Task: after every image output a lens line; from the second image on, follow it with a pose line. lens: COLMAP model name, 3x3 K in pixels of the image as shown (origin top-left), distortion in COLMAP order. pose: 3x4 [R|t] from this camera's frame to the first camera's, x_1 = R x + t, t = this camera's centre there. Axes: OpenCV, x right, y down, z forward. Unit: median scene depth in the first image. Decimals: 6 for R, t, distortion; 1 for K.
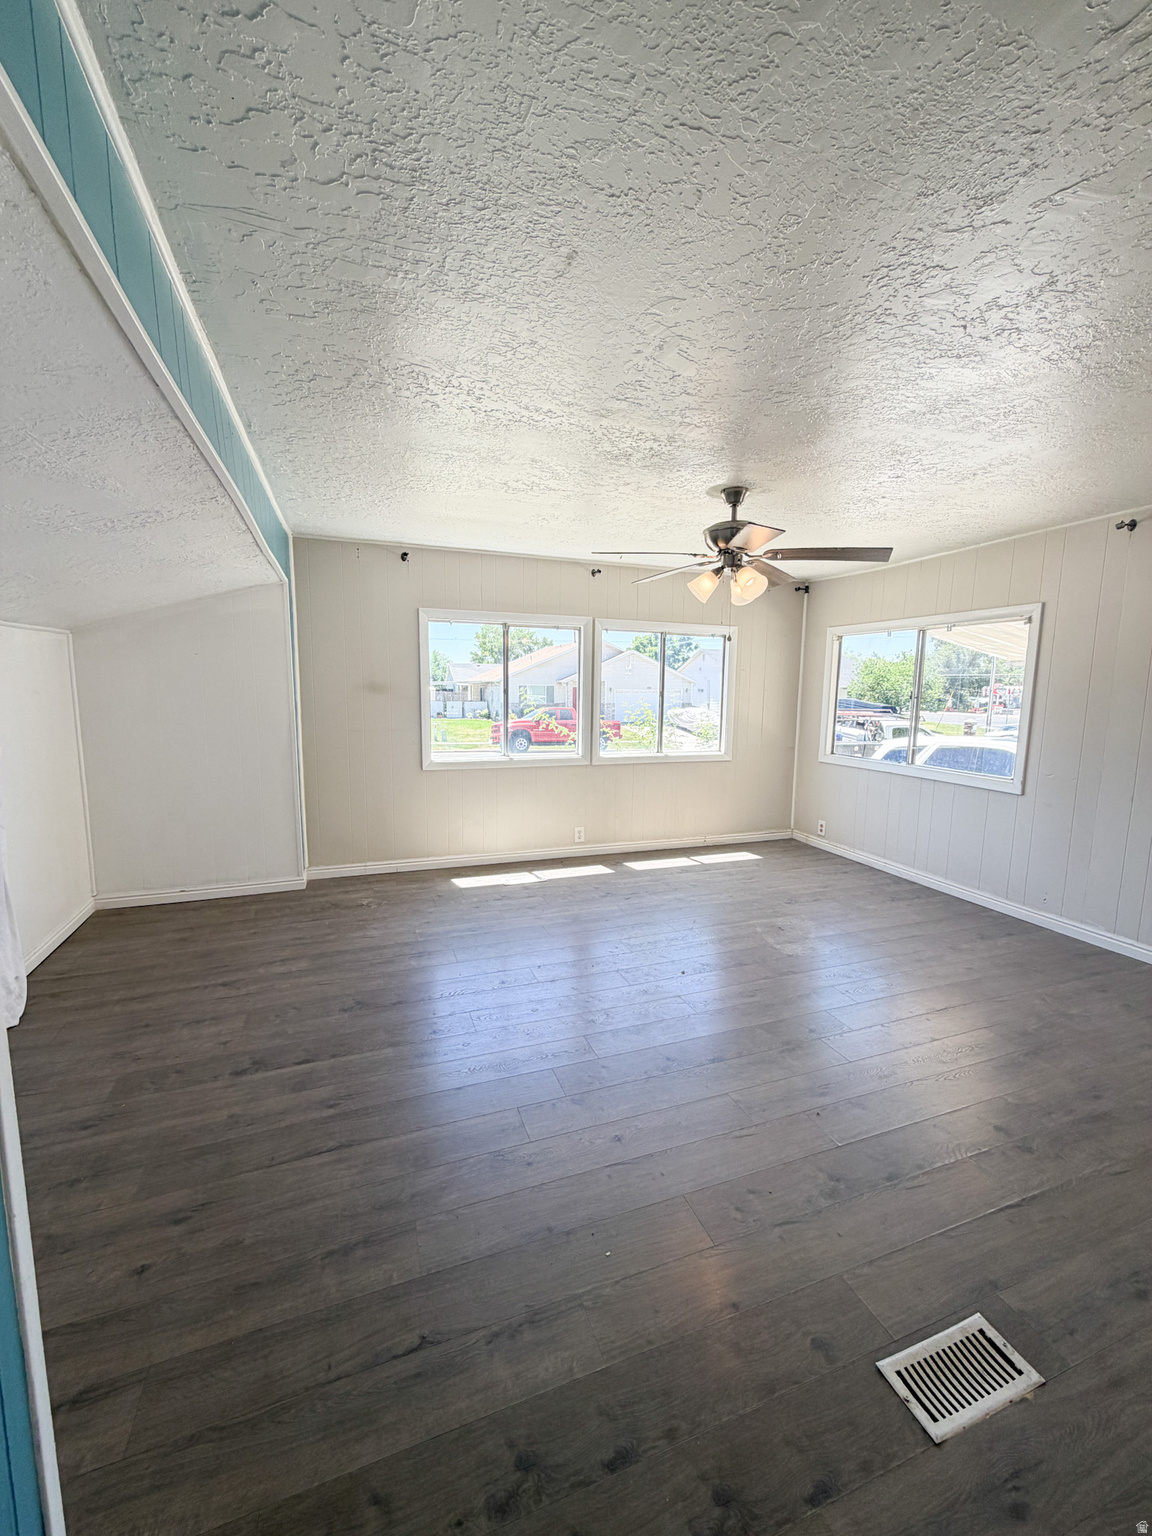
lens RADIAL K [[608.2, 0, 574.2], [0, 608.2, 766.8], [0, 0, 1]] dist [-0.000015, -0.000316]
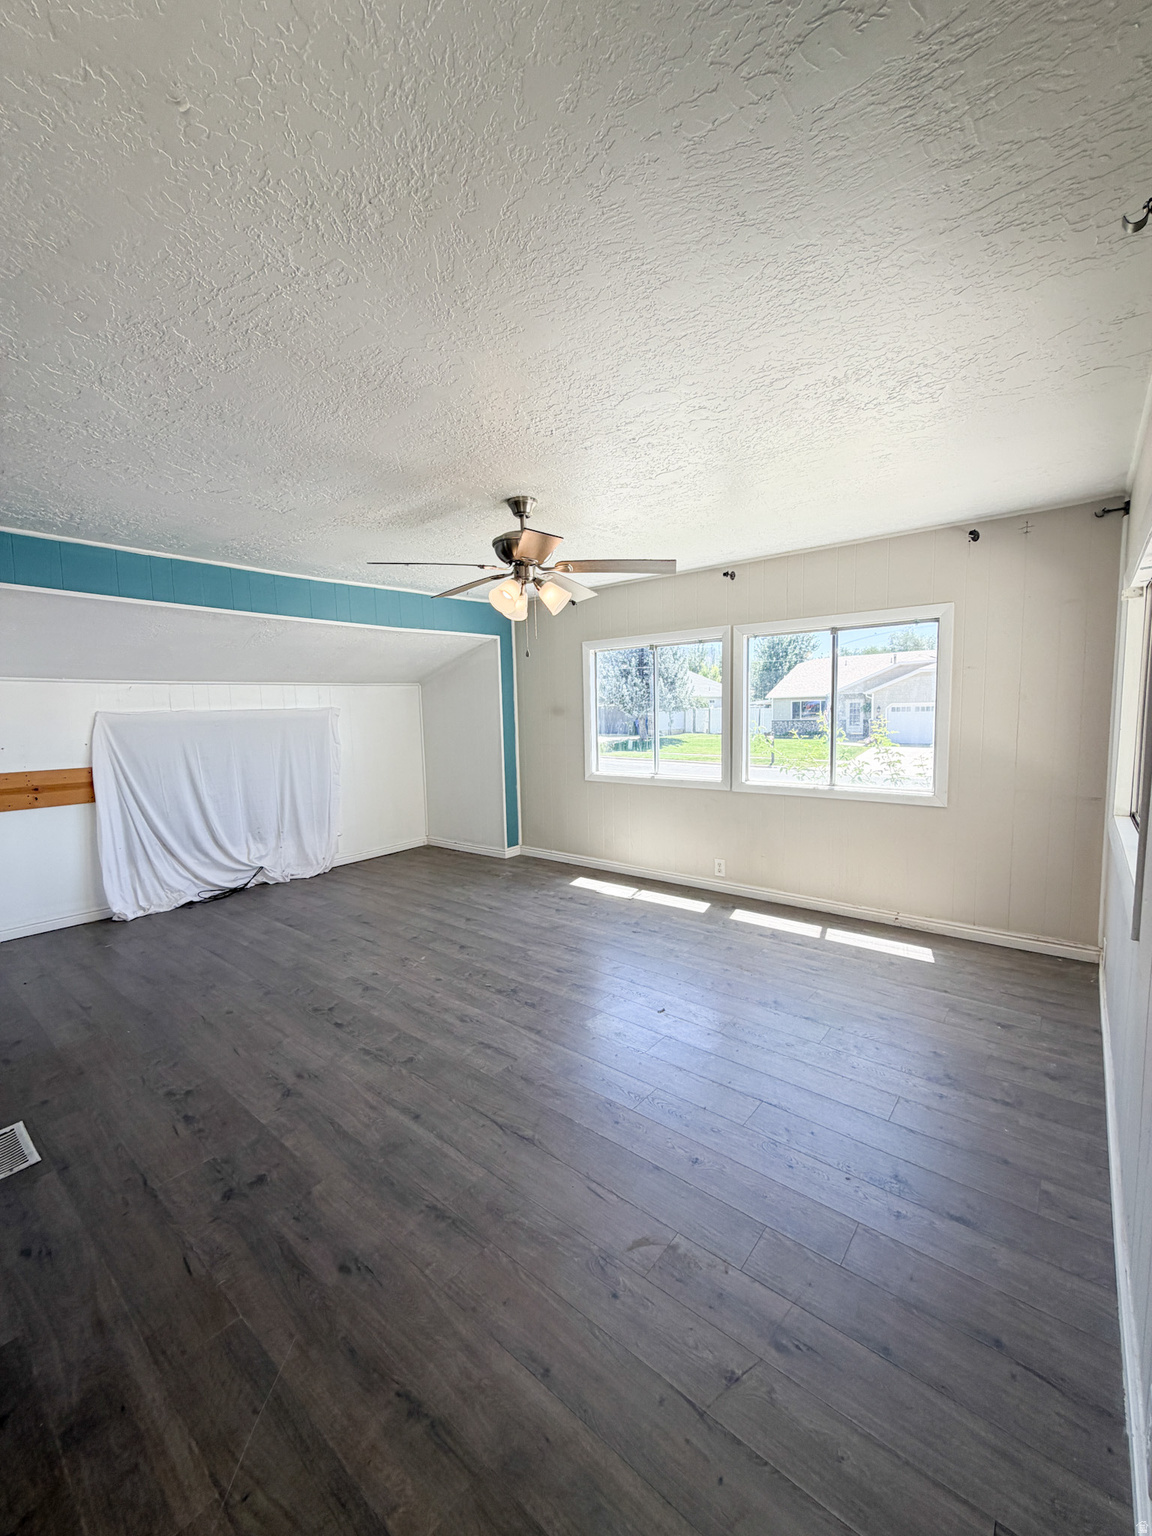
lens RADIAL K [[608.2, 0, 574.2], [0, 608.2, 766.8], [0, 0, 1]] dist [-0.000015, -0.000316]
pose [[0.510010, 0.057157, -0.858267, 0.749976], [-0.083833, 0.996343, 0.016536, -0.038063], [0.856073, 0.063517, 0.512936, 0.393019]]
